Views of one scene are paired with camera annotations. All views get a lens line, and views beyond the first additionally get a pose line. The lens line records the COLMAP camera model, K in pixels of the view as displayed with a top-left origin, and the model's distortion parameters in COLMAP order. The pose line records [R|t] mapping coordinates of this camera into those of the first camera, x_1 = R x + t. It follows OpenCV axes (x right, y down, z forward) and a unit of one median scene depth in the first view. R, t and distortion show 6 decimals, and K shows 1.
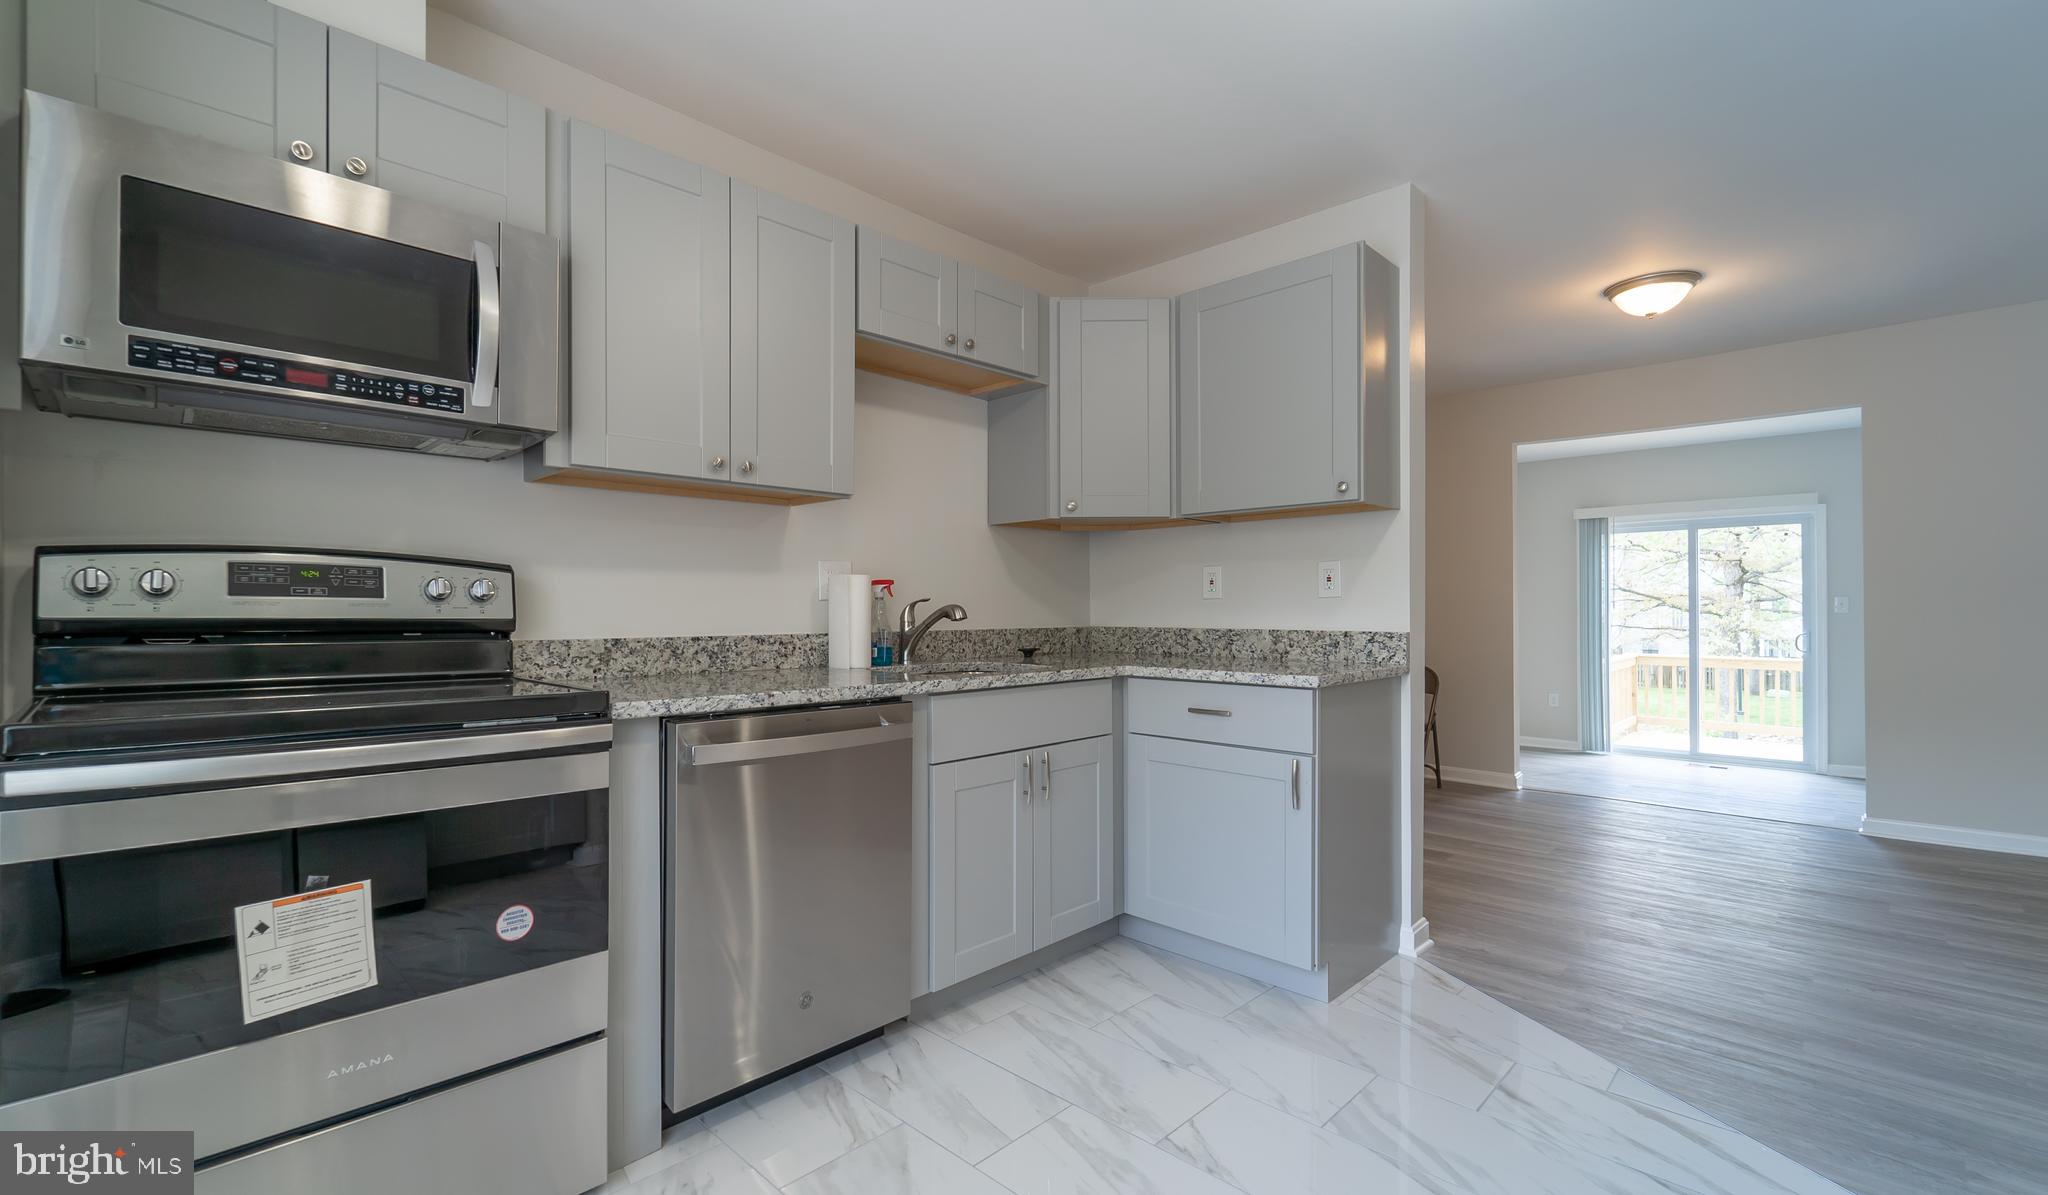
lens RADIAL K [[887.6, 0, 954.2], [0, 887.6, 609.3], [0, 0, 1]] dist [-0.000075, -0.000084]
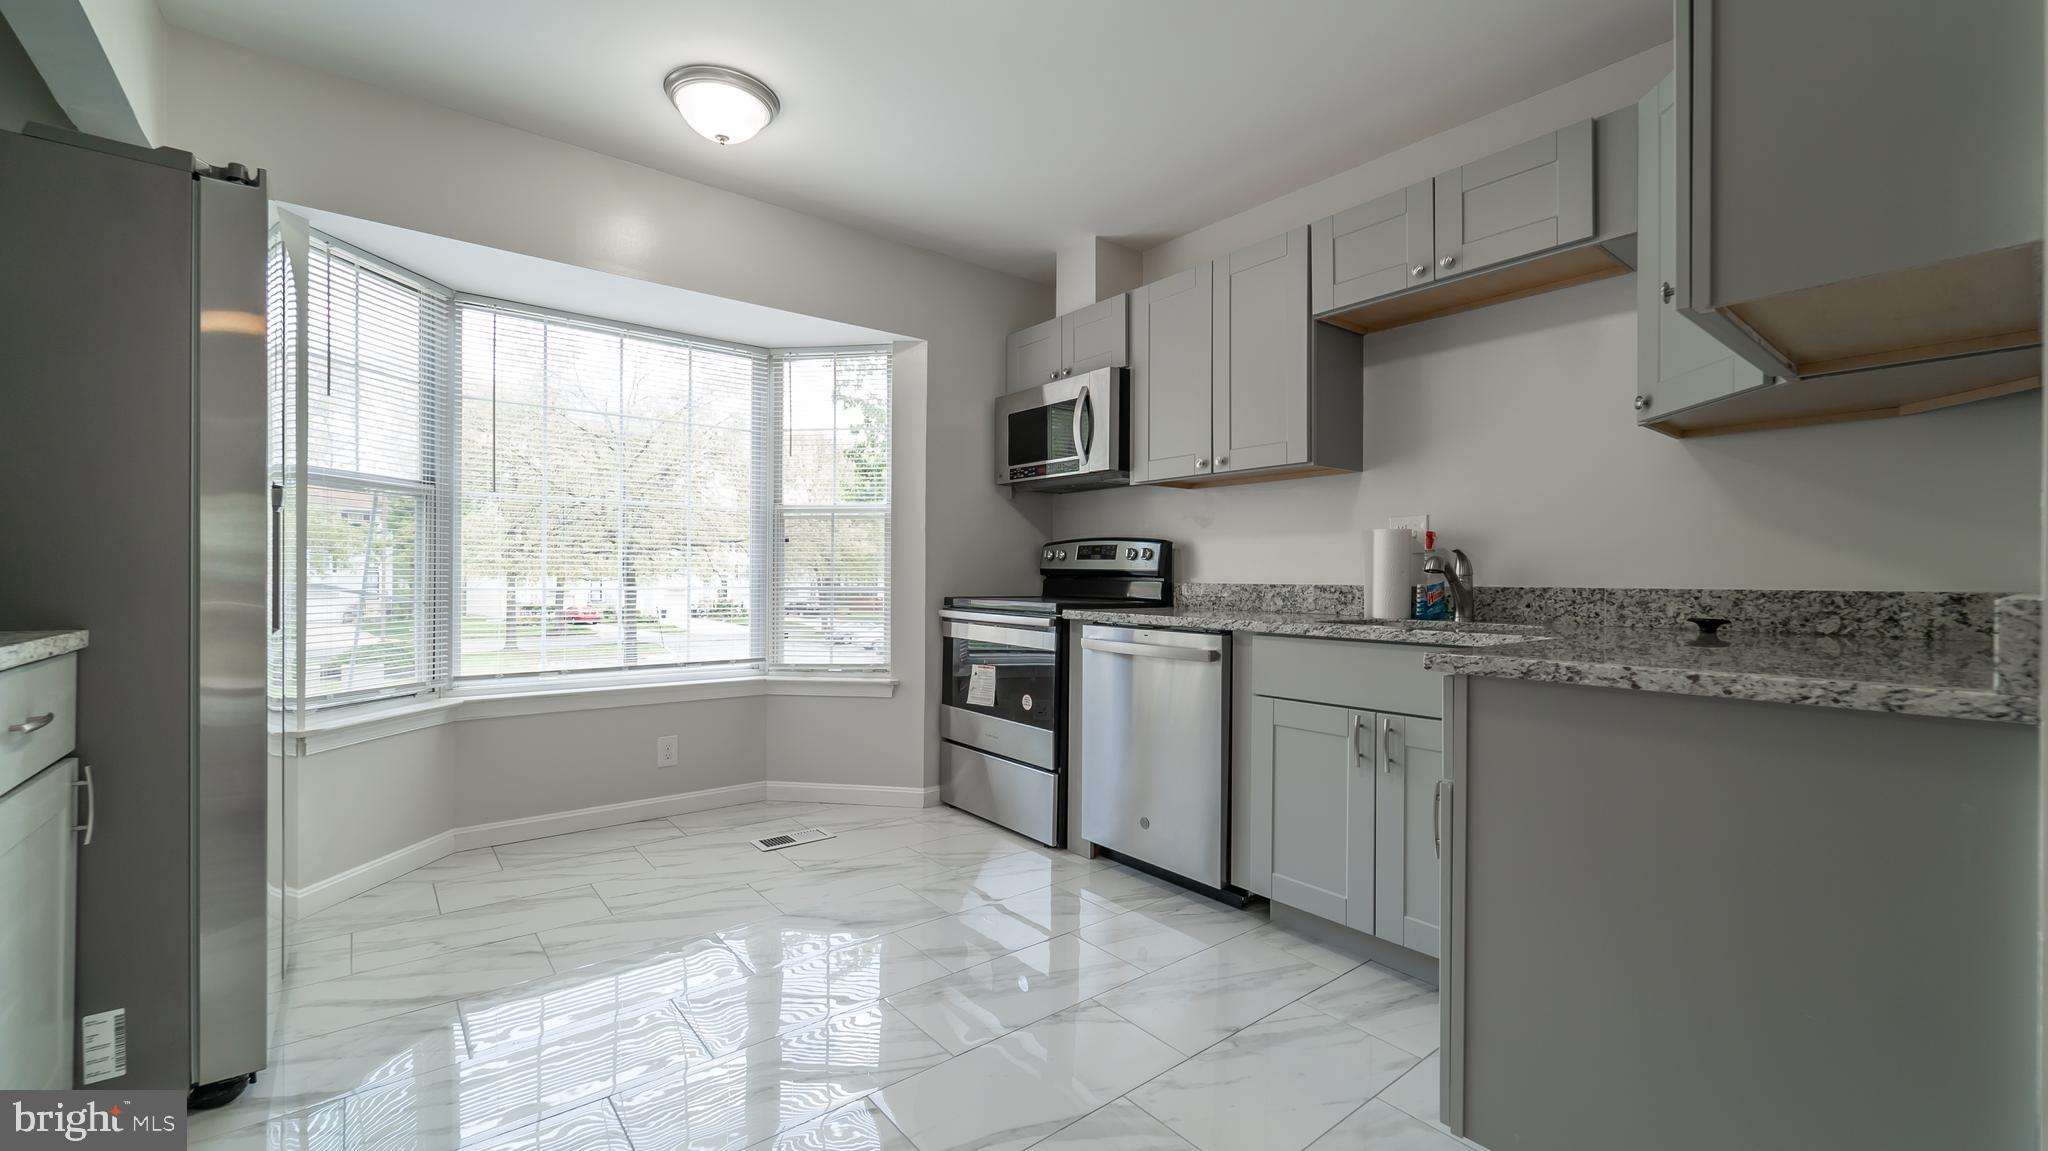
lens RADIAL K [[821.9, 0, 1018.2], [0, 821.9, 582.3], [0, 0, 1]] dist [0.000293, -0.003834]
pose [[-0.100852, 0.005024, -0.994889, 0.976366], [-0.008521, 0.999946, 0.005913, 0.023593], [0.994865, 0.009074, -0.100804, 0.734126]]
